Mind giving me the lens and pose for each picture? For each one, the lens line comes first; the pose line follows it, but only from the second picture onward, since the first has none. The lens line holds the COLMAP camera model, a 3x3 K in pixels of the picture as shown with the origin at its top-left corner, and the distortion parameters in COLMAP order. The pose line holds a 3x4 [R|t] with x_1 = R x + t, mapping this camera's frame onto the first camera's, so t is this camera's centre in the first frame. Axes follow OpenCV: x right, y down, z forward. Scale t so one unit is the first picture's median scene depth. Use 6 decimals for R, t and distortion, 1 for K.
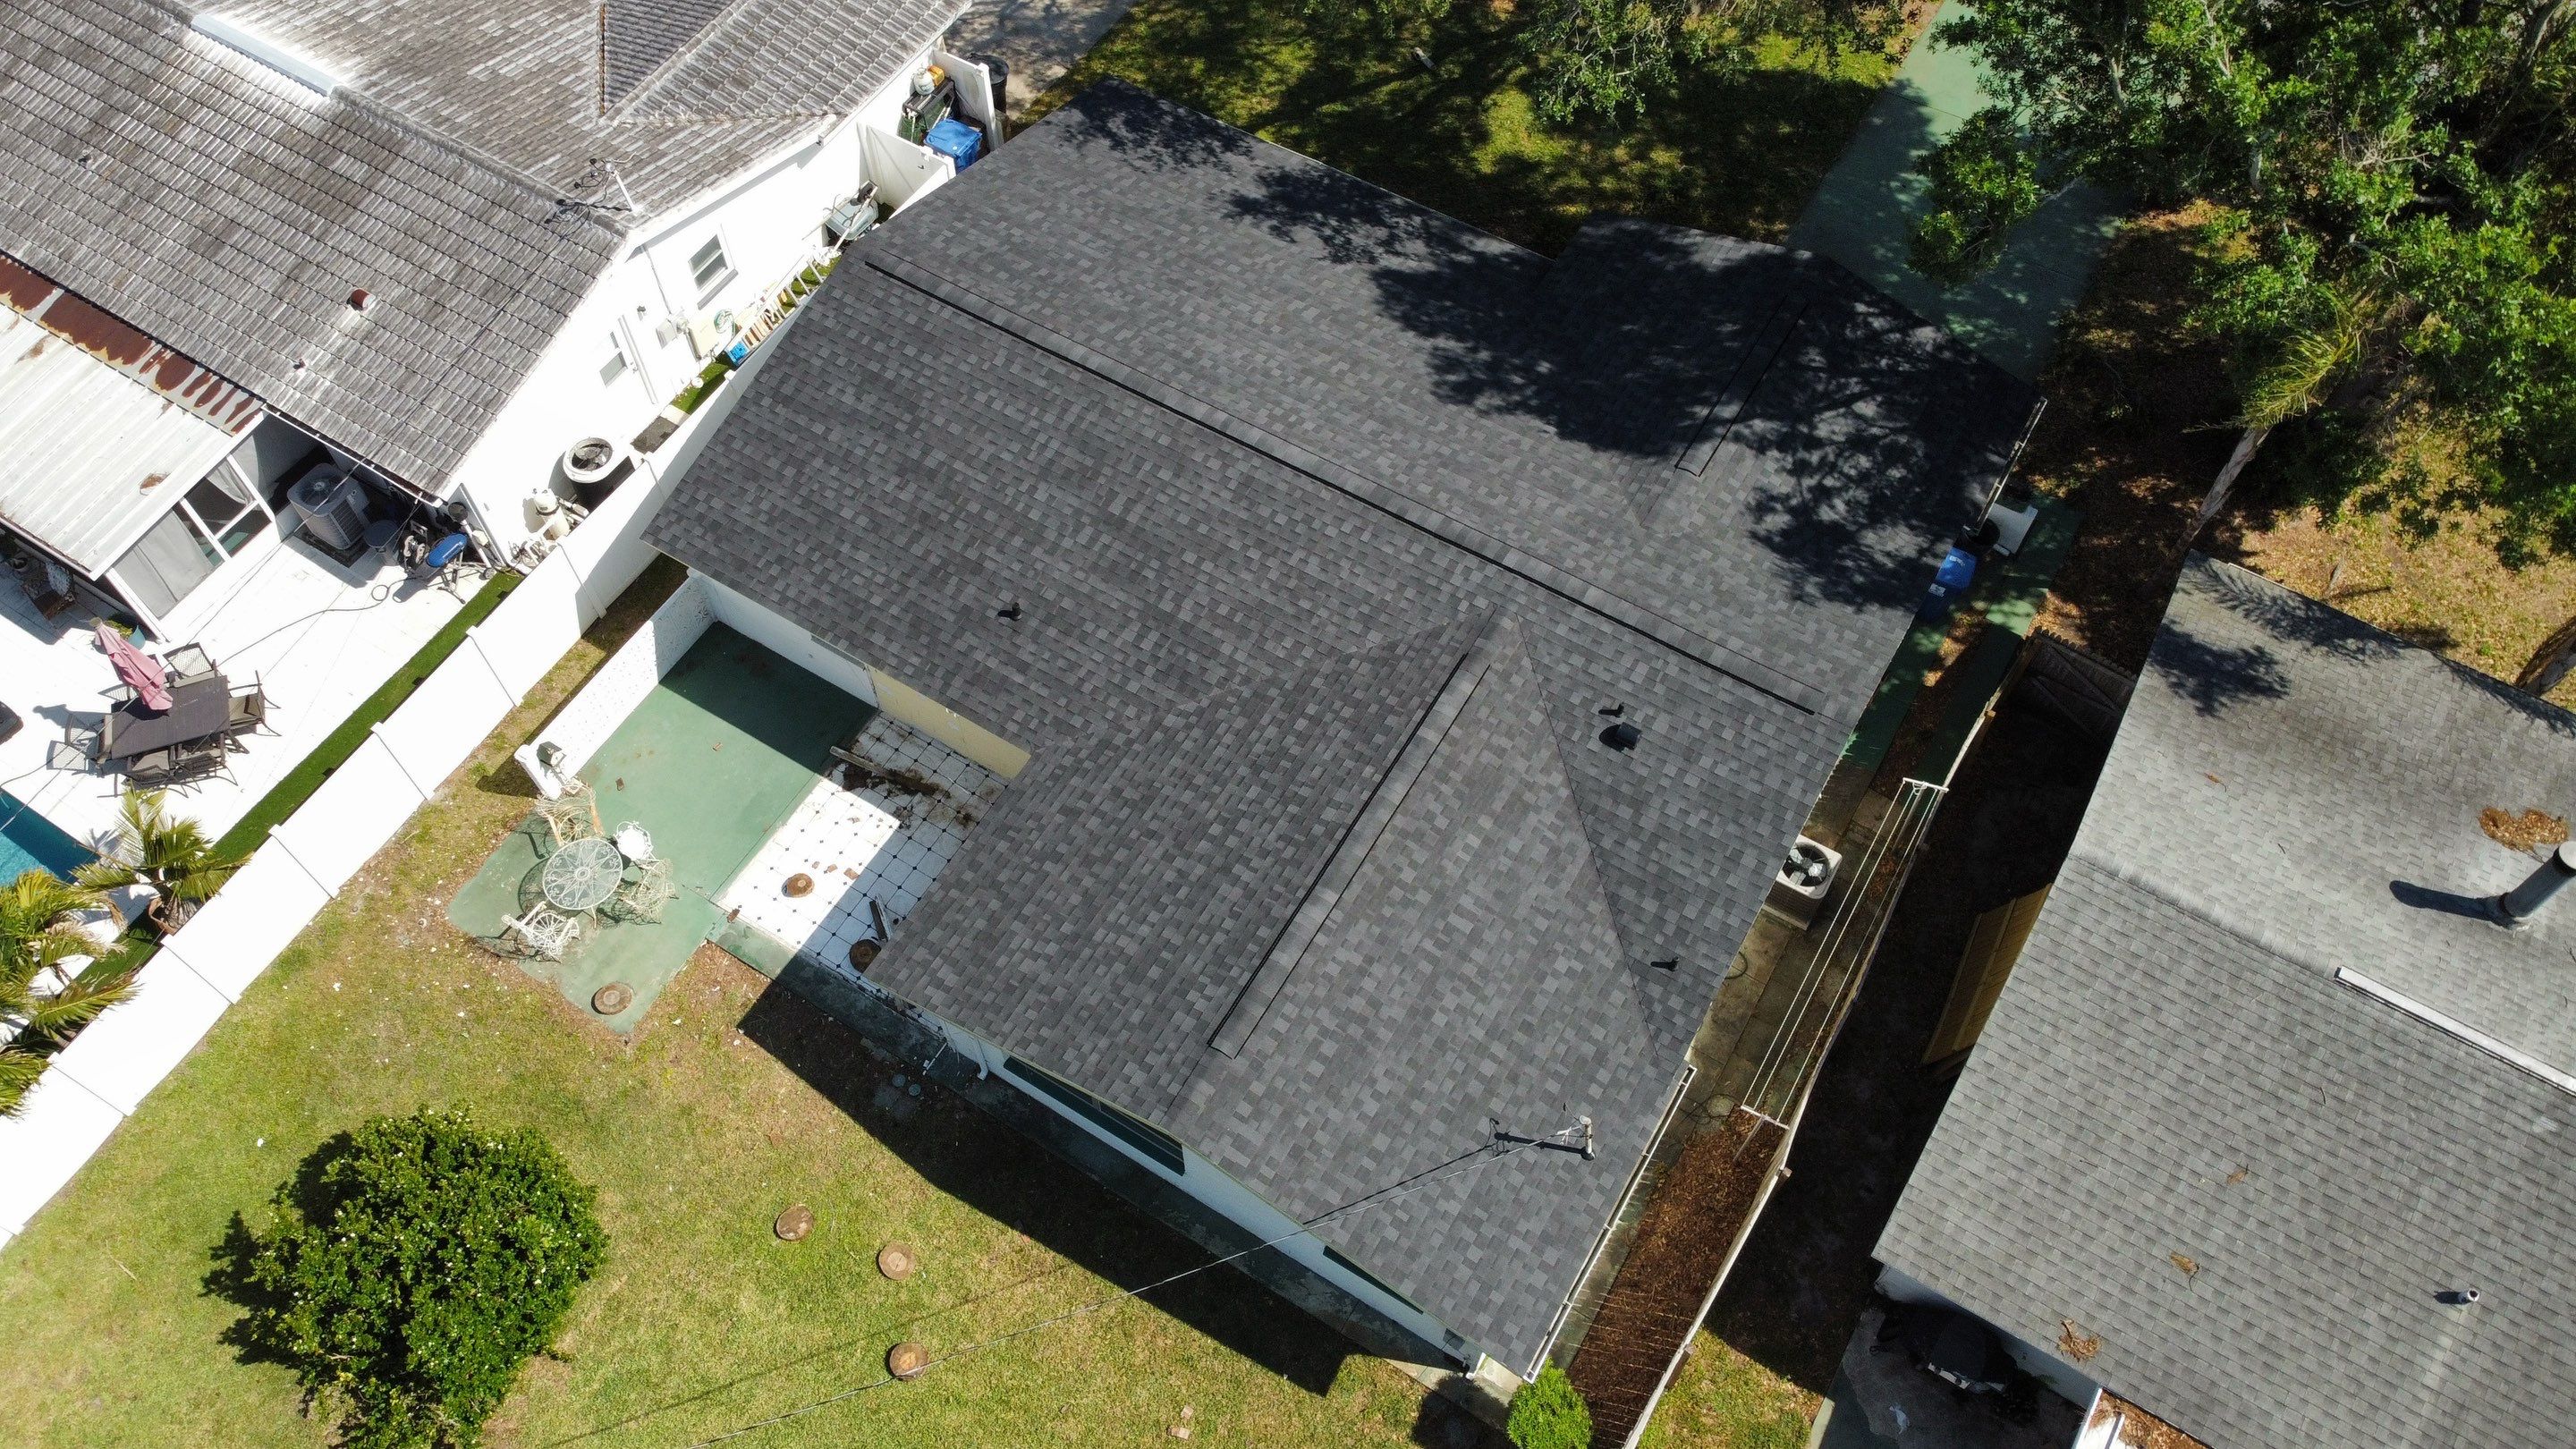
lens RADIAL K [[1925.5, 0, 1244.1], [0, 1925.5, 655.0], [0, 0, 1]] dist [-0.008691, -0.003869]
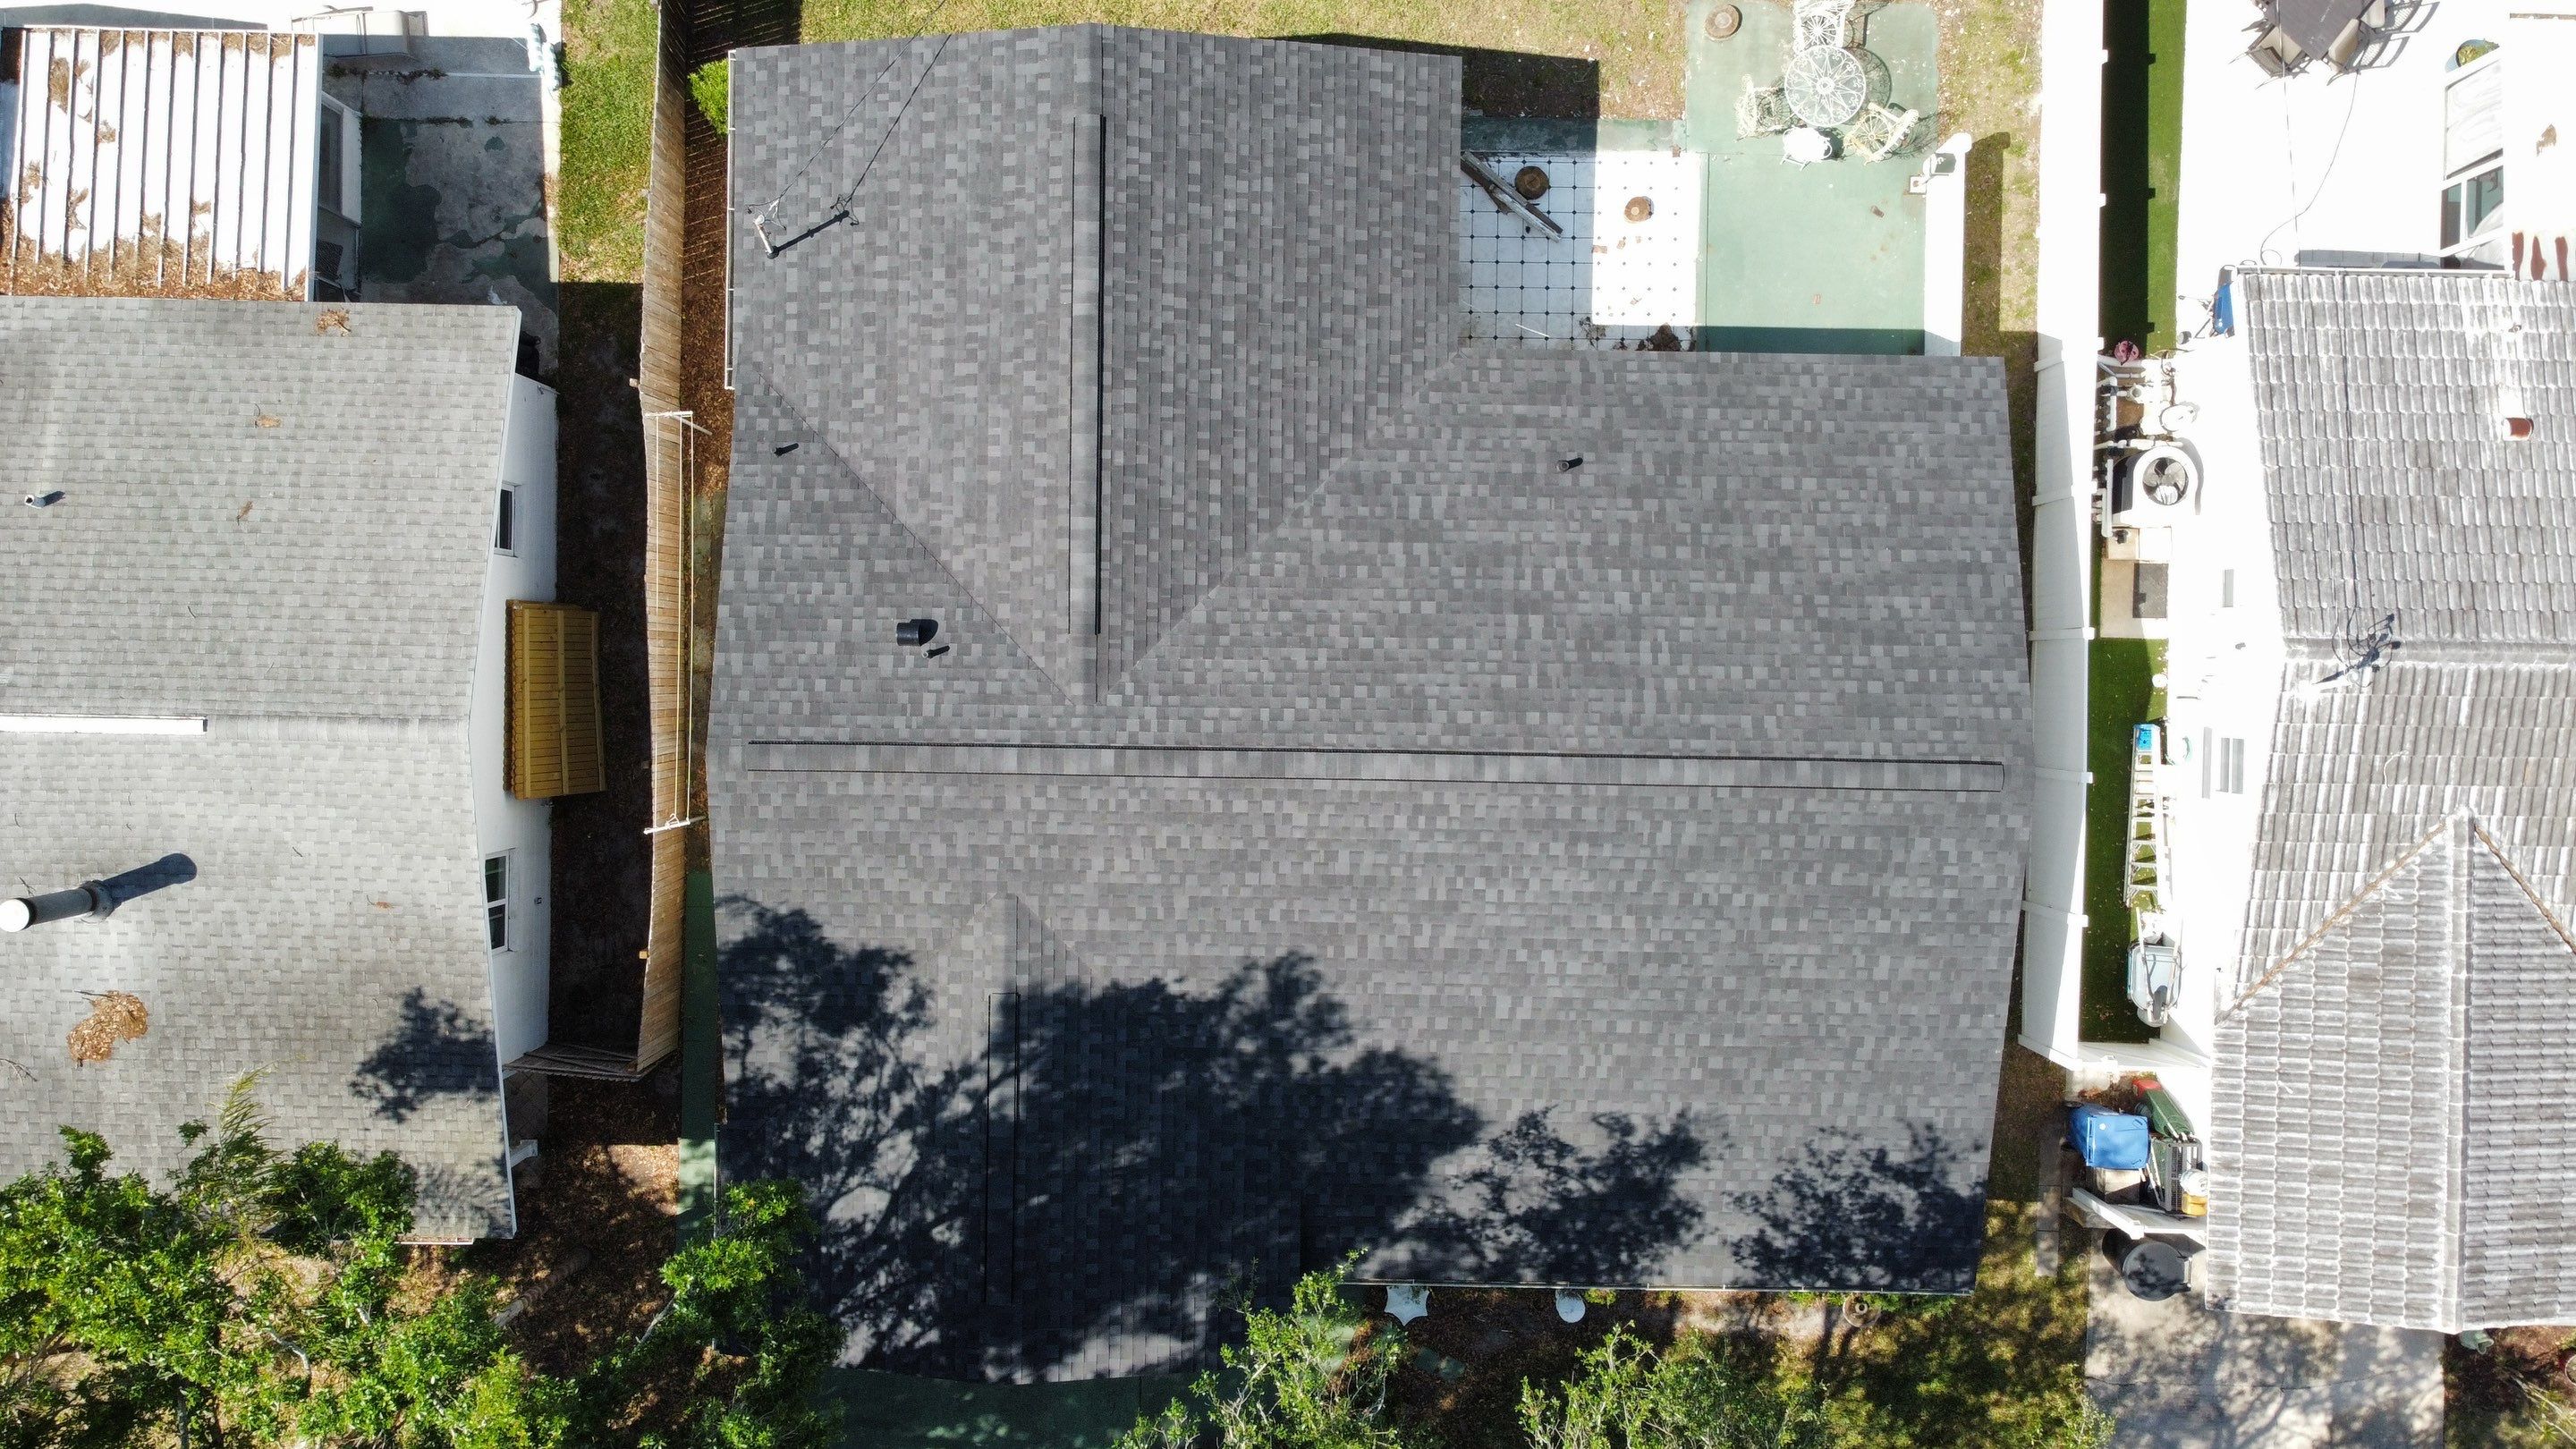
lens RADIAL K [[1950.8, 0, 1293.1], [0, 1950.8, 734.9], [0, 0, 1]] dist [-0.001291, 0.014278]
pose [[-0.856320, 0.515876, 0.024231, 0.034131], [-0.426935, -0.733523, 0.528839, -0.542024], [0.290590, 0.442510, 0.848376, 0.228412]]
